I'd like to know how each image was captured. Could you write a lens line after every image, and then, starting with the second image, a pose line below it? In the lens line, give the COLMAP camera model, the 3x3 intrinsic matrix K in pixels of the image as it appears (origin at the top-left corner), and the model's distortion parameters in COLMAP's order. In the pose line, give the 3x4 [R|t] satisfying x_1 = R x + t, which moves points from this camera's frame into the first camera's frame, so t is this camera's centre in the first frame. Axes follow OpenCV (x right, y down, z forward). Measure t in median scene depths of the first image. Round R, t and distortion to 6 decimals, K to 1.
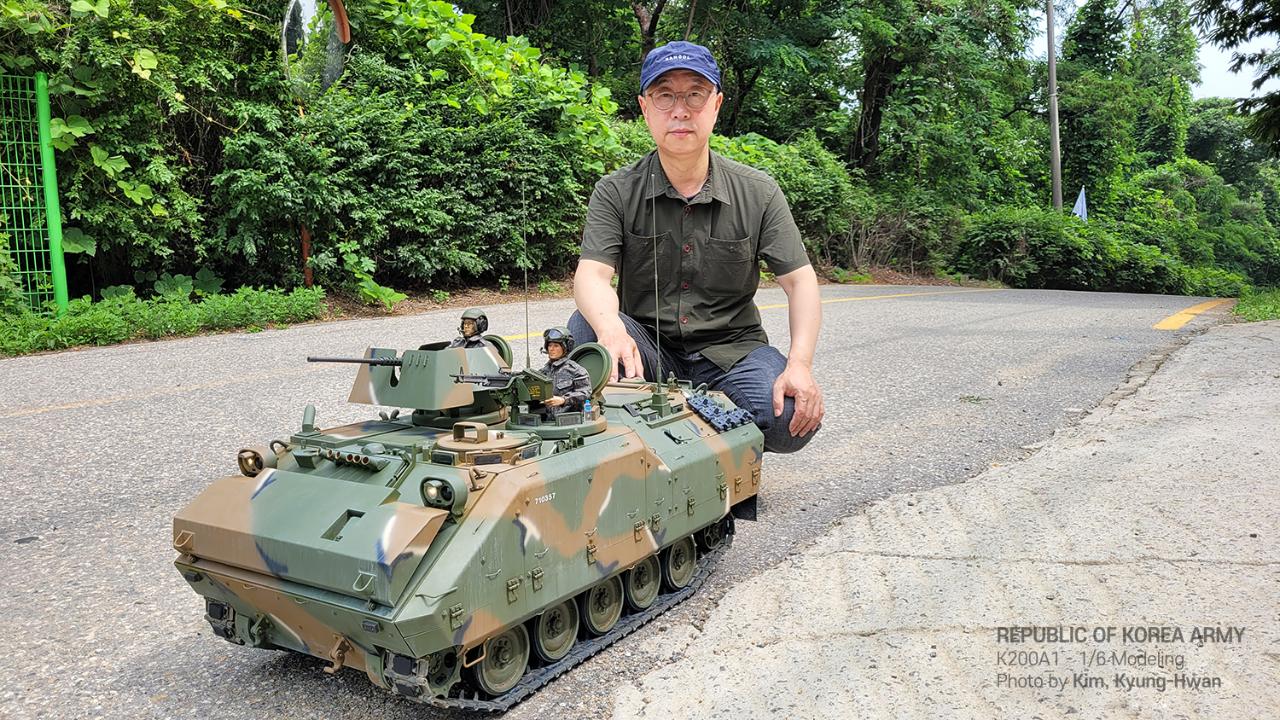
lens RADIAL K [[960.8, 0, 640.0], [0, 960.8, 360.0], [0, 0, 1]] dist [0.031243, 0.002321]
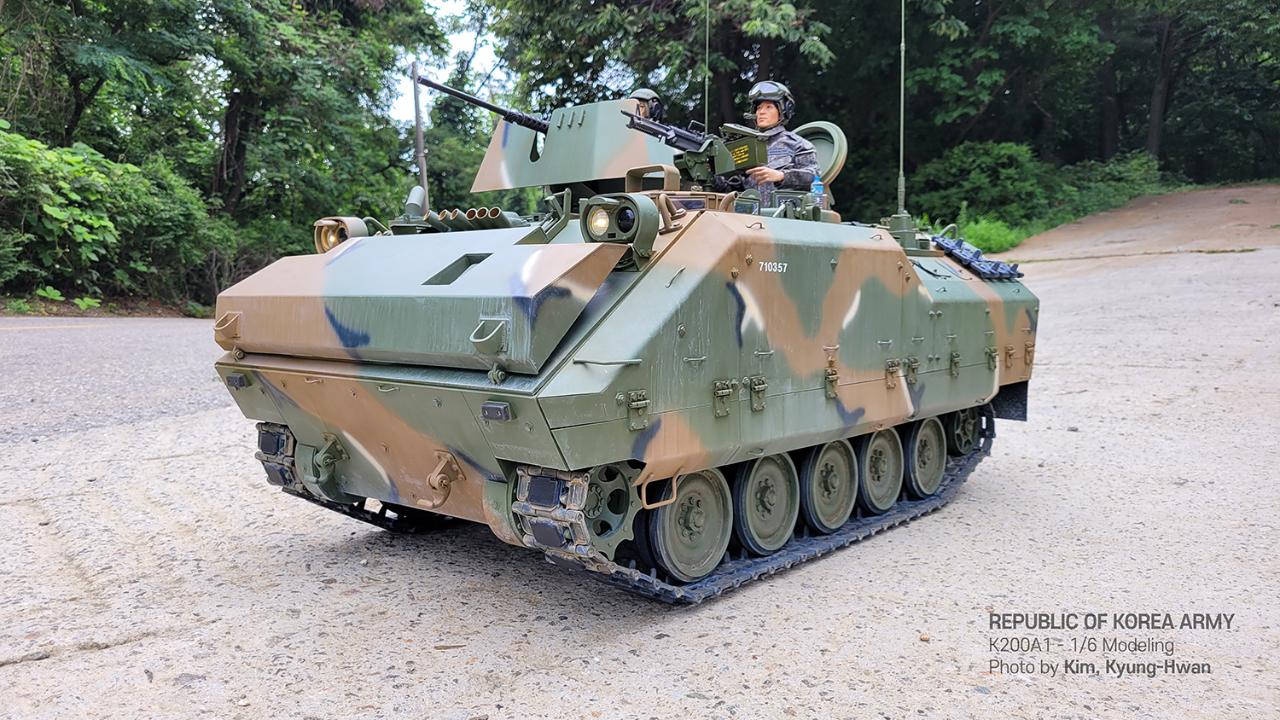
lens RADIAL K [[972.7, 0, 636.3], [0, 972.7, 344.1], [0, 0, 1]] dist [0.029195, -0.000102]
pose [[0.992213, 0.031407, -0.120529, -0.084543], [-0.038995, 0.997368, -0.061126, 0.183451], [0.118292, 0.065350, 0.990826, 0.286056]]
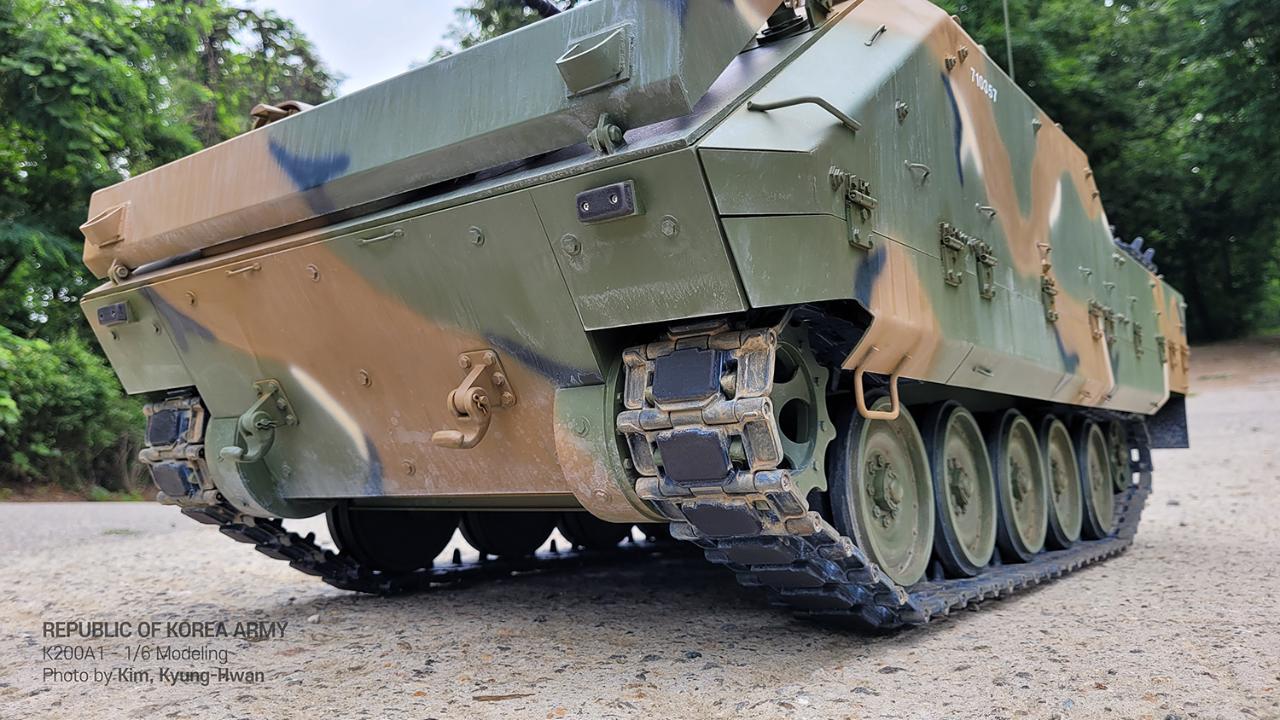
lens RADIAL K [[983.7, 0, 643.3], [0, 983.7, 346.1], [0, 0, 1]] dist [0.010391, -0.001261]
pose [[0.998811, -0.009416, -0.047838, -0.172442], [-0.002463, 0.970175, -0.242393, 0.271809], [0.048694, 0.242223, 0.968998, 0.483260]]
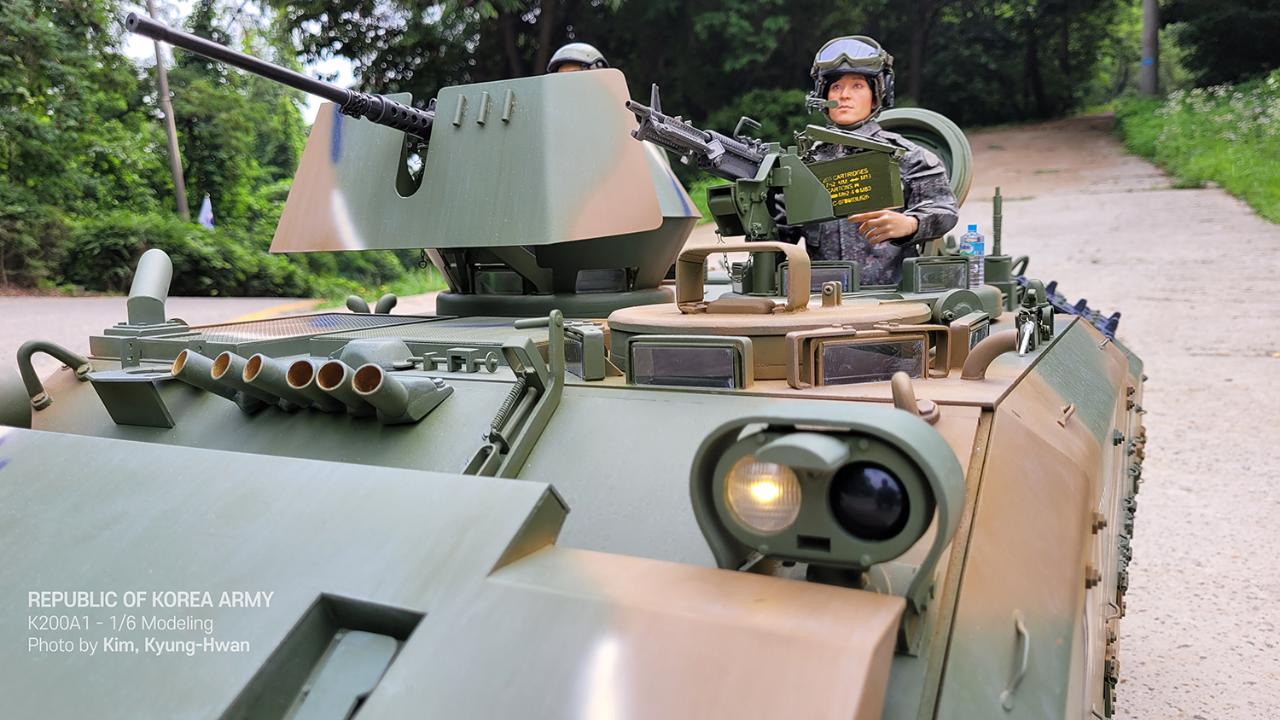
lens RADIAL K [[982.8, 0, 635.7], [0, 982.8, 362.9], [0, 0, 1]] dist [0.024672, -0.009678]
pose [[0.995690, -0.015153, 0.091502, -0.189456], [0.014665, 0.999874, 0.006009, 0.078993], [-0.091582, -0.004642, 0.995787, 0.585319]]
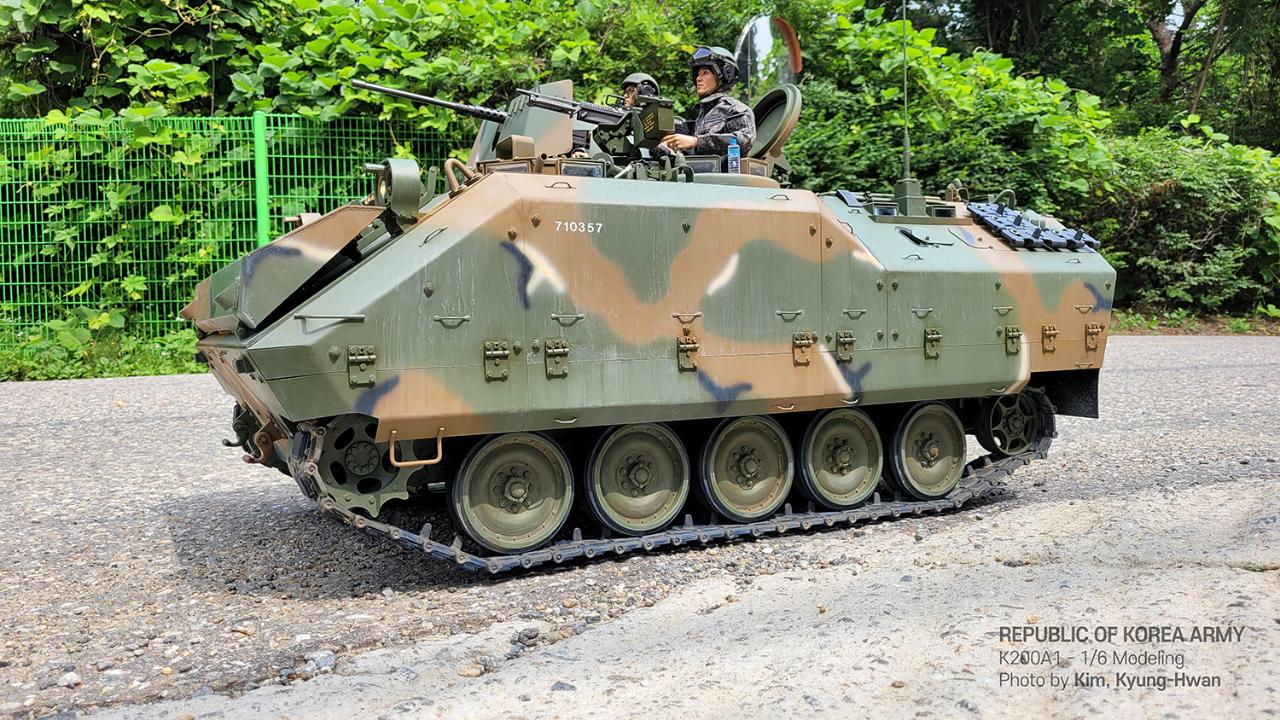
lens RADIAL K [[972.7, 0, 636.3], [0, 972.7, 344.1], [0, 0, 1]] dist [0.029195, -0.000102]
pose [[0.879032, 0.011477, -0.476624, 0.173192], [-0.055077, 0.995462, -0.077606, 0.203406], [0.473570, 0.094469, 0.875675, 0.384145]]
